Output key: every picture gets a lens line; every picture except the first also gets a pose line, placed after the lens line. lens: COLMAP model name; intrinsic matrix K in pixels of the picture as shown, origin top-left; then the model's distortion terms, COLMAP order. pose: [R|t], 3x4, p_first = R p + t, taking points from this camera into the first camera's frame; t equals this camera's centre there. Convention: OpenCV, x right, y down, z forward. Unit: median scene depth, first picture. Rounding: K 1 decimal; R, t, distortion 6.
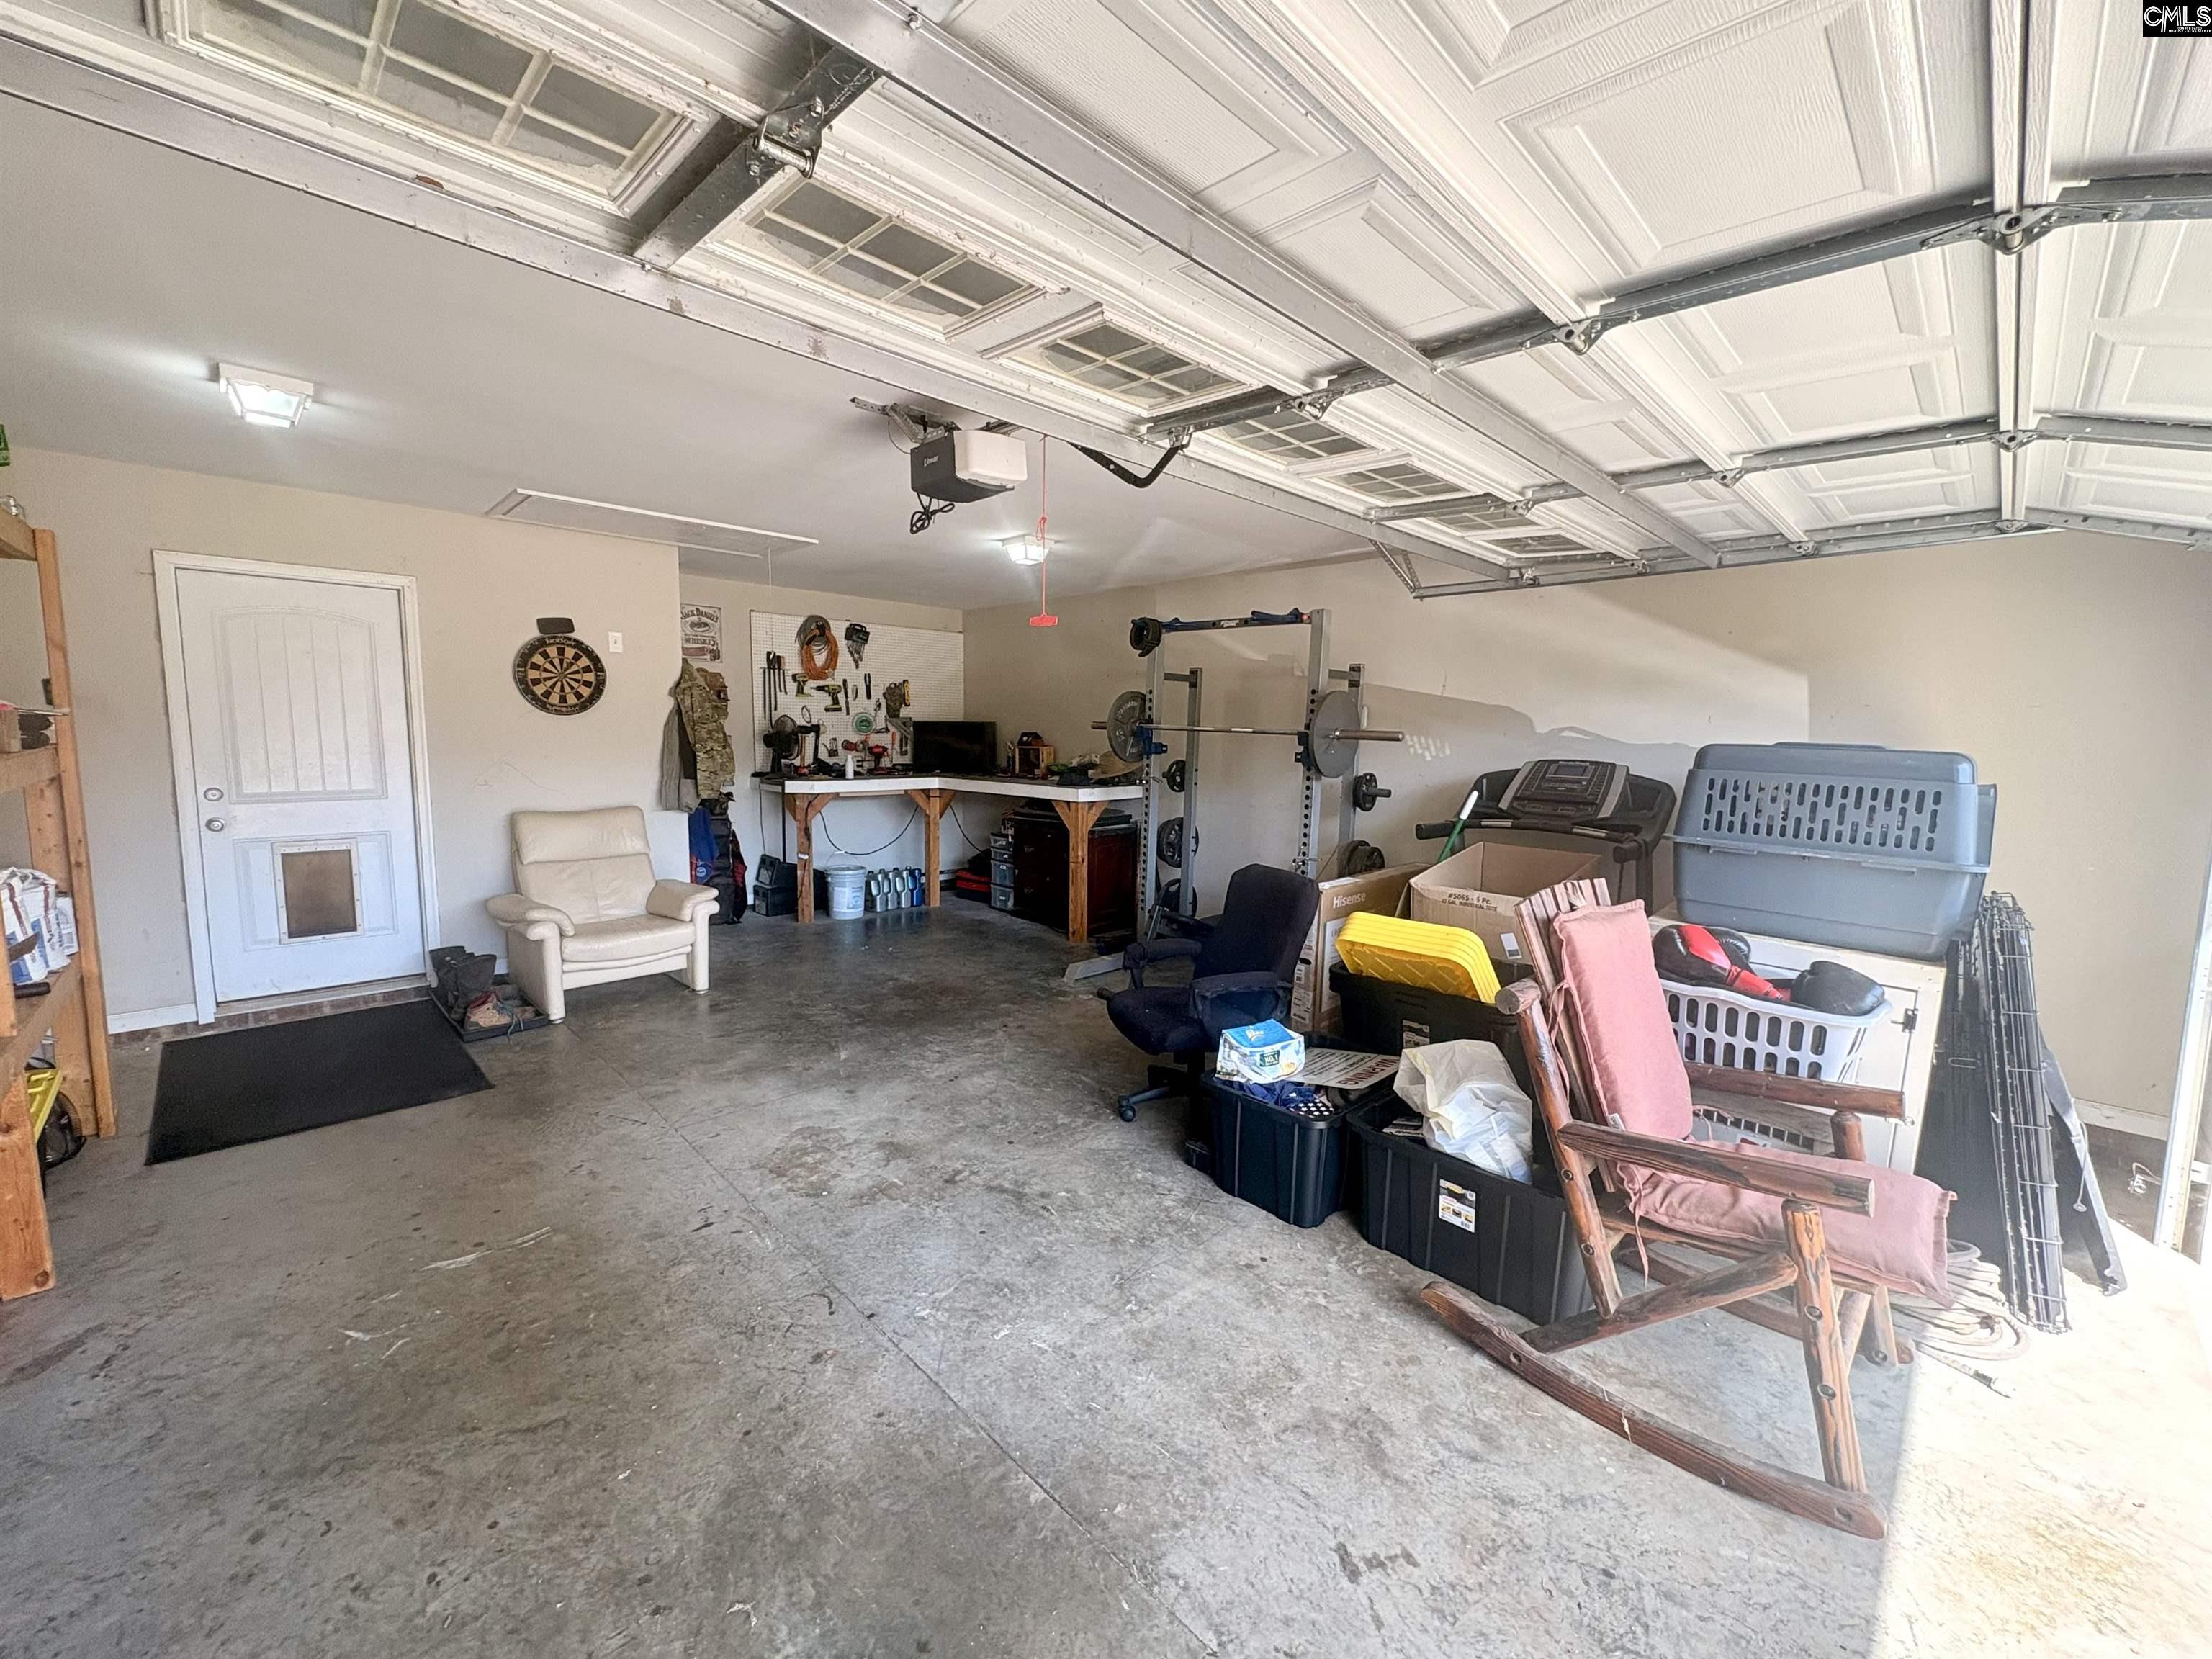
lens RADIAL K [[884.0, 0, 1106.2], [0, 884.0, 829.5], [0, 0, 1]] dist [0.001279, -0.000272]
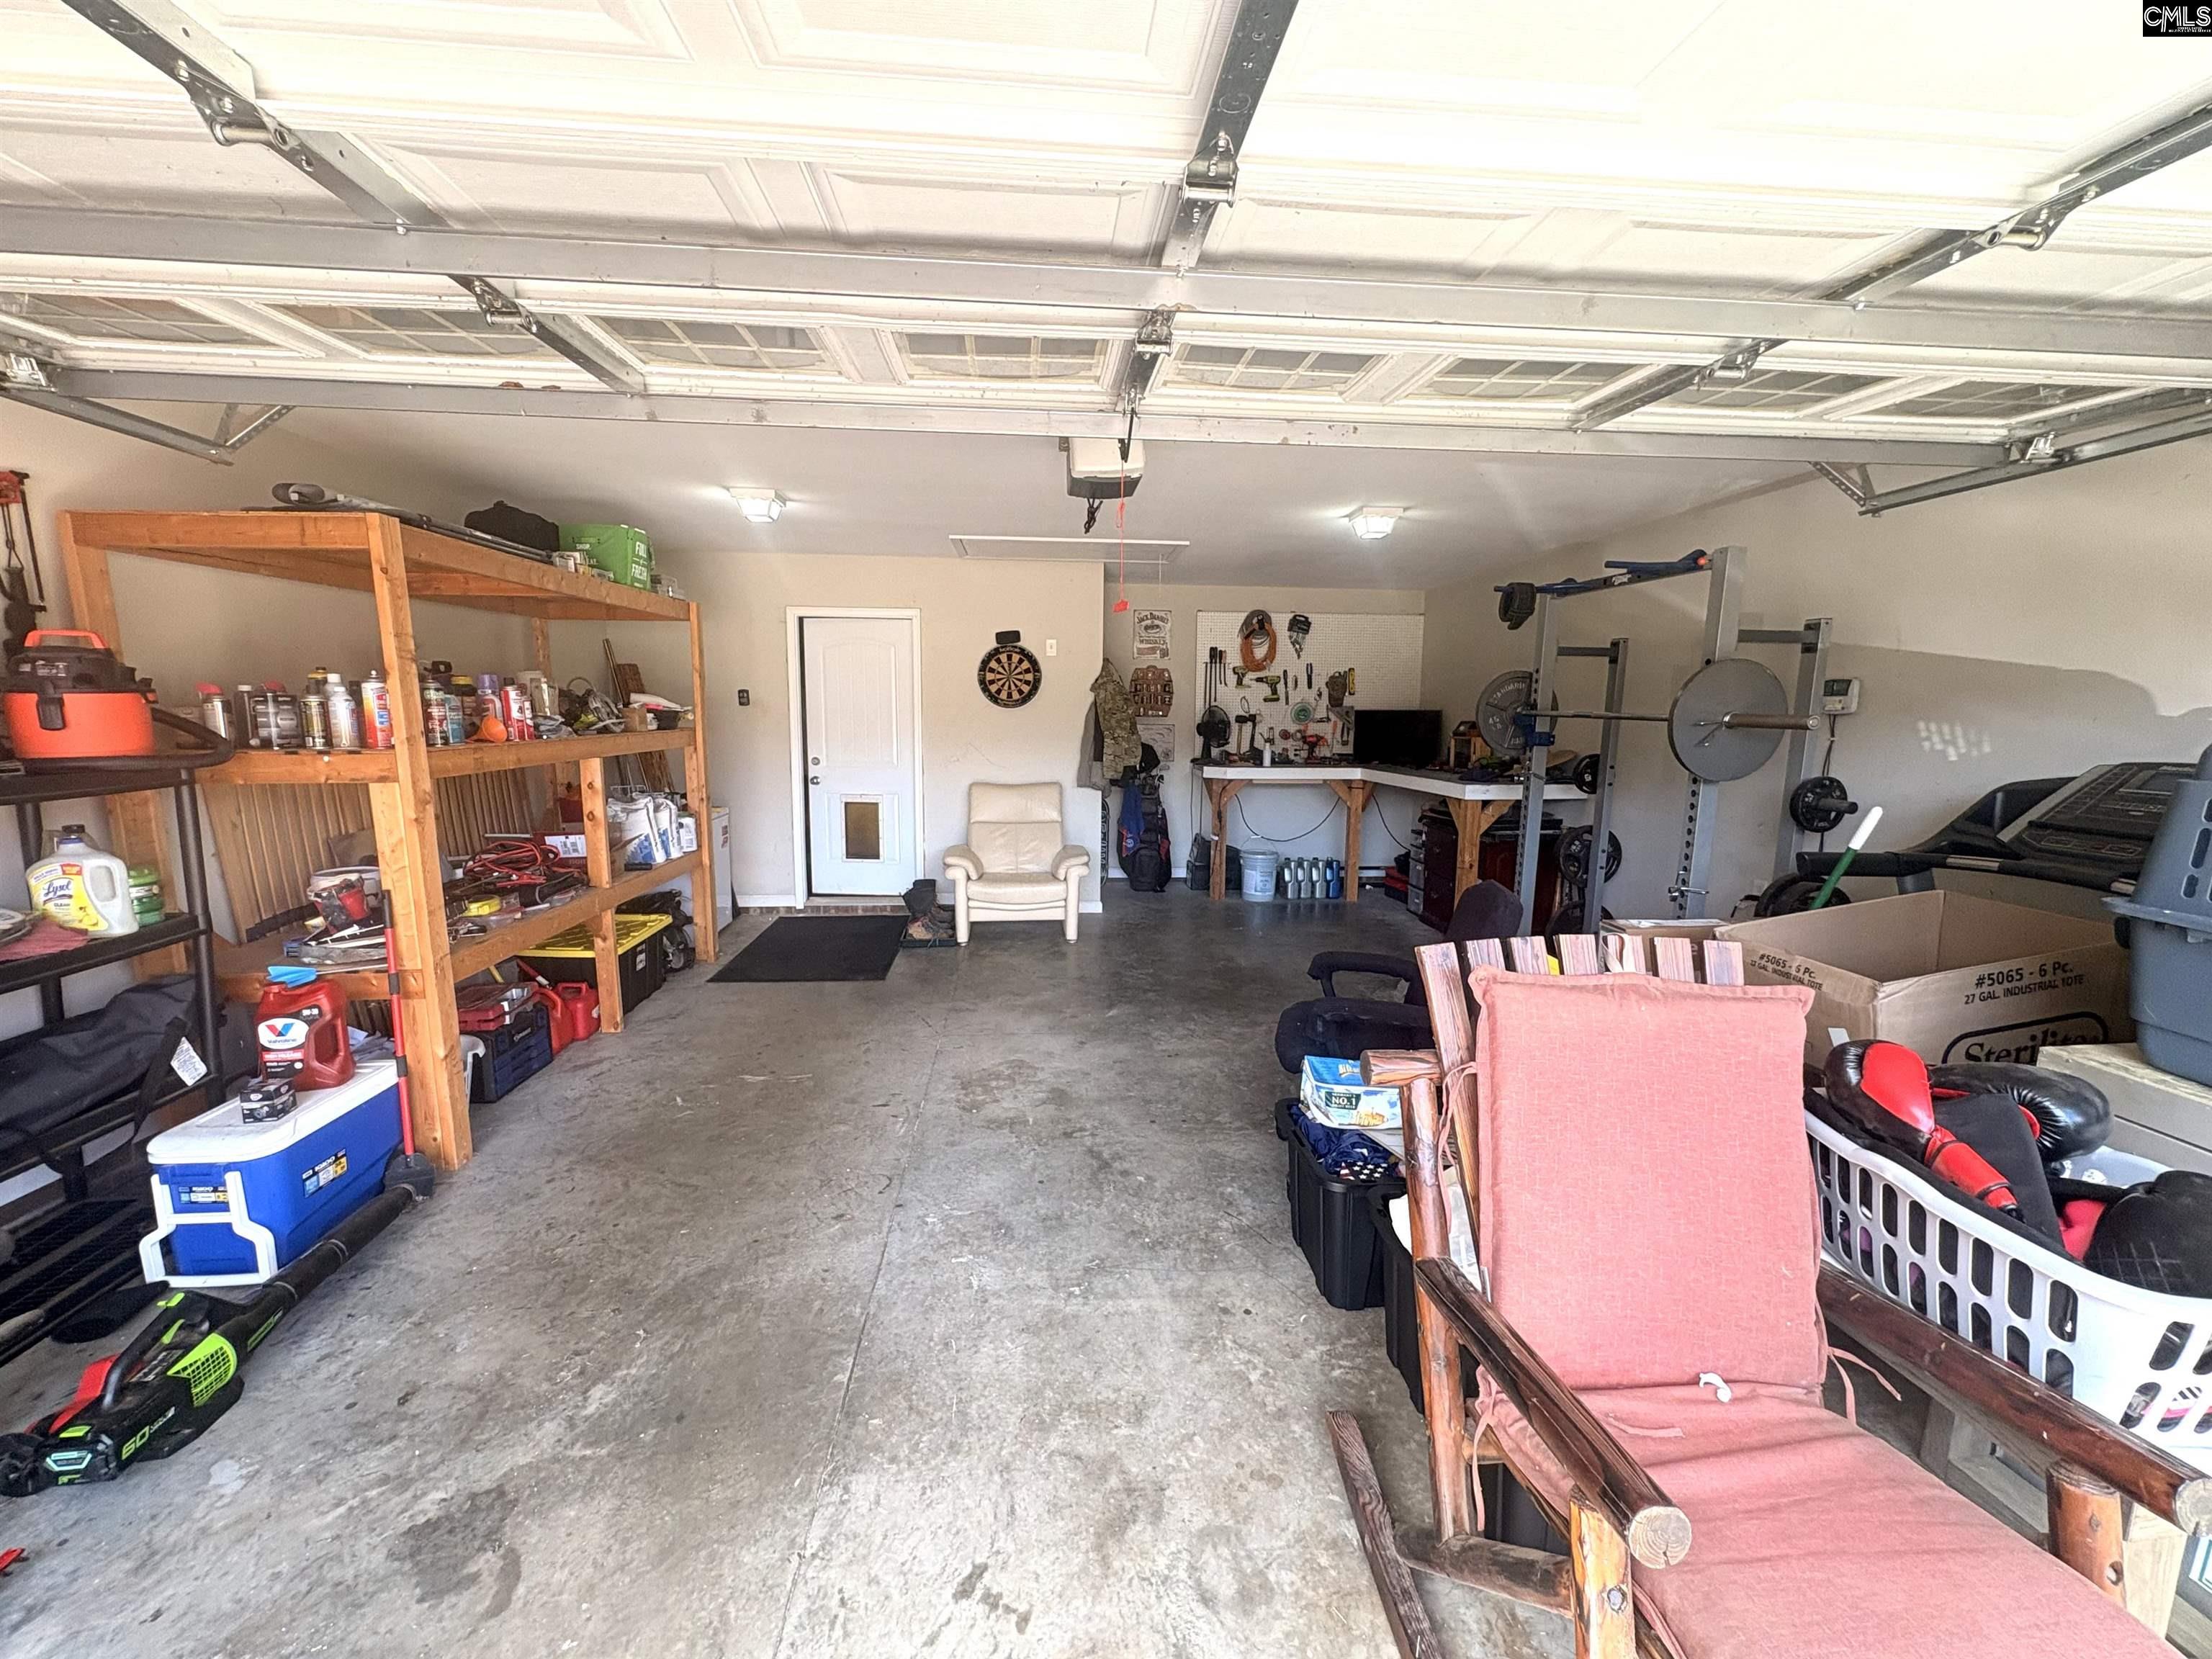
lens RADIAL K [[884.0, 0, 1101.9], [0, 884.0, 830.6], [0, 0, 1]] dist [0.001279, -0.000272]
pose [[0.767345, 0.075692, -0.636751, 0.302089], [-0.069055, 0.996988, 0.035297, -0.007607], [0.637505, 0.016886, 0.770261, 0.110879]]
